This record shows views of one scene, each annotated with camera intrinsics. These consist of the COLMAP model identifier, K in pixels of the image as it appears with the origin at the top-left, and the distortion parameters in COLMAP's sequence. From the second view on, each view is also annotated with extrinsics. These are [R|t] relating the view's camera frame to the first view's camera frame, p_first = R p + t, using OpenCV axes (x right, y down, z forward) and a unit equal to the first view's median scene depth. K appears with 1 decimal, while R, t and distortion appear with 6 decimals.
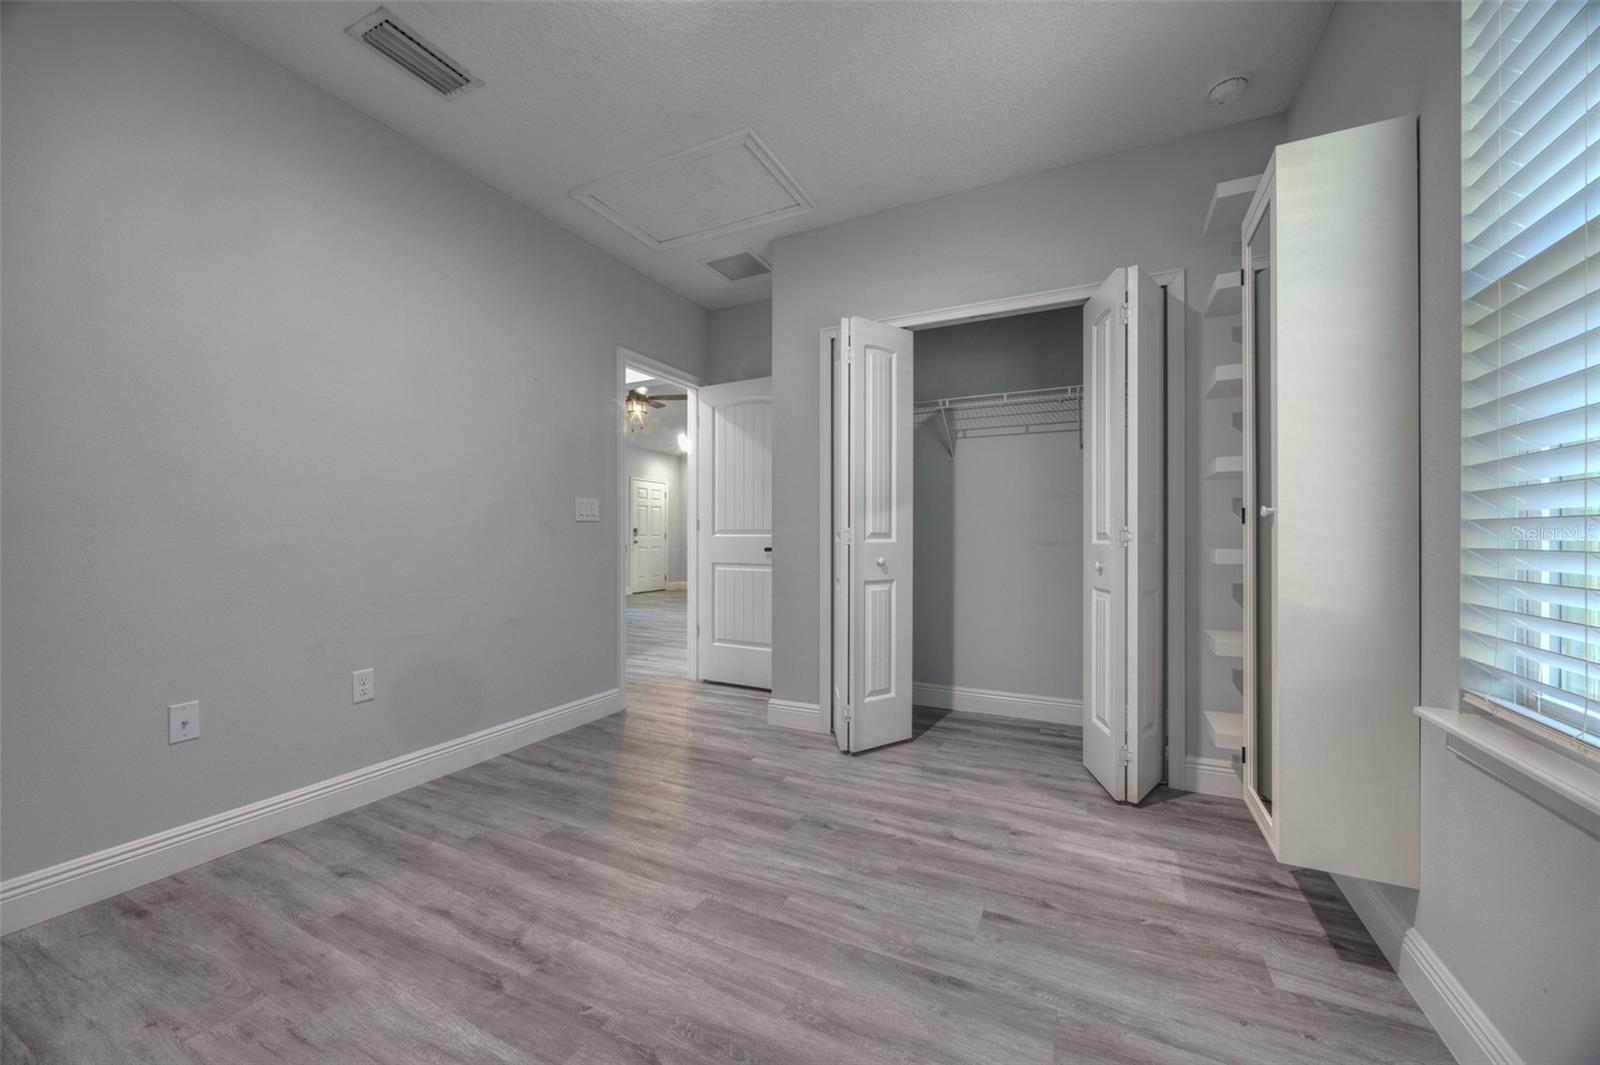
lens RADIAL K [[604.7, 0, 803.0], [0, 604.7, 541.3], [0, 0, 1]] dist [-0.000827, -0.000050]
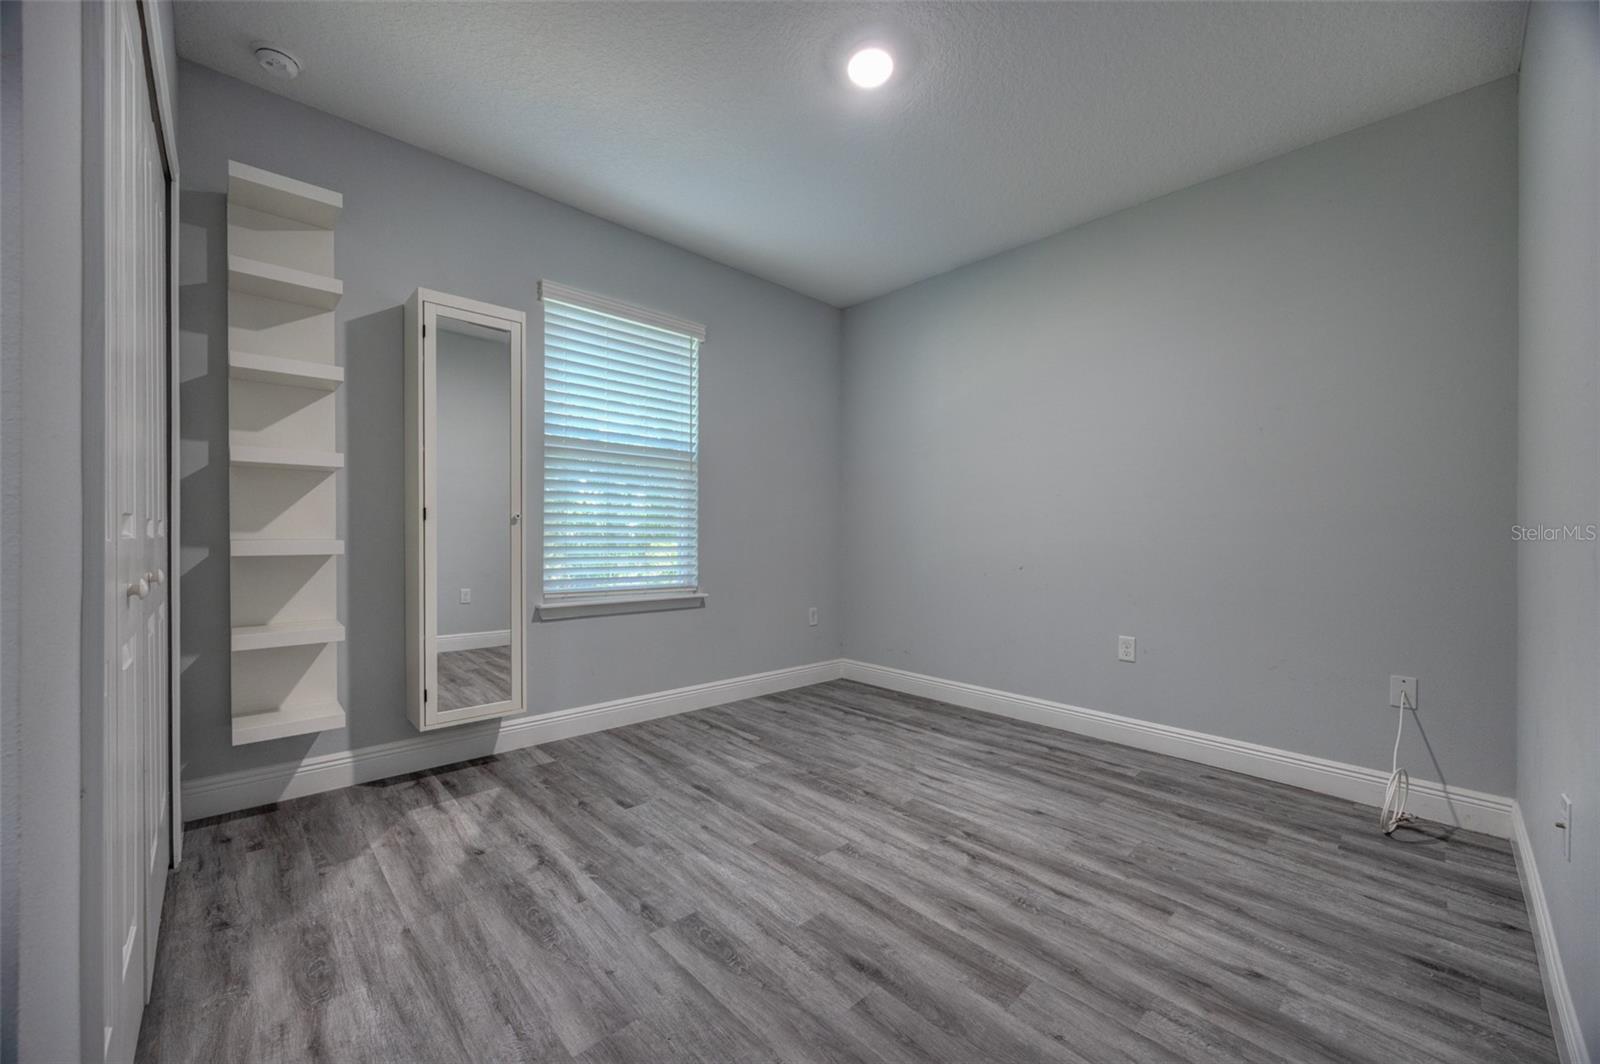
lens RADIAL K [[604.7, 0, 812.8], [0, 604.7, 543.1], [0, 0, 1]] dist [-0.000827, -0.000050]
pose [[-0.943076, -0.015087, 0.332235, -0.479063], [-0.009906, 0.999802, 0.017284, -0.006662], [-0.332429, 0.013009, -0.943038, 1.922758]]
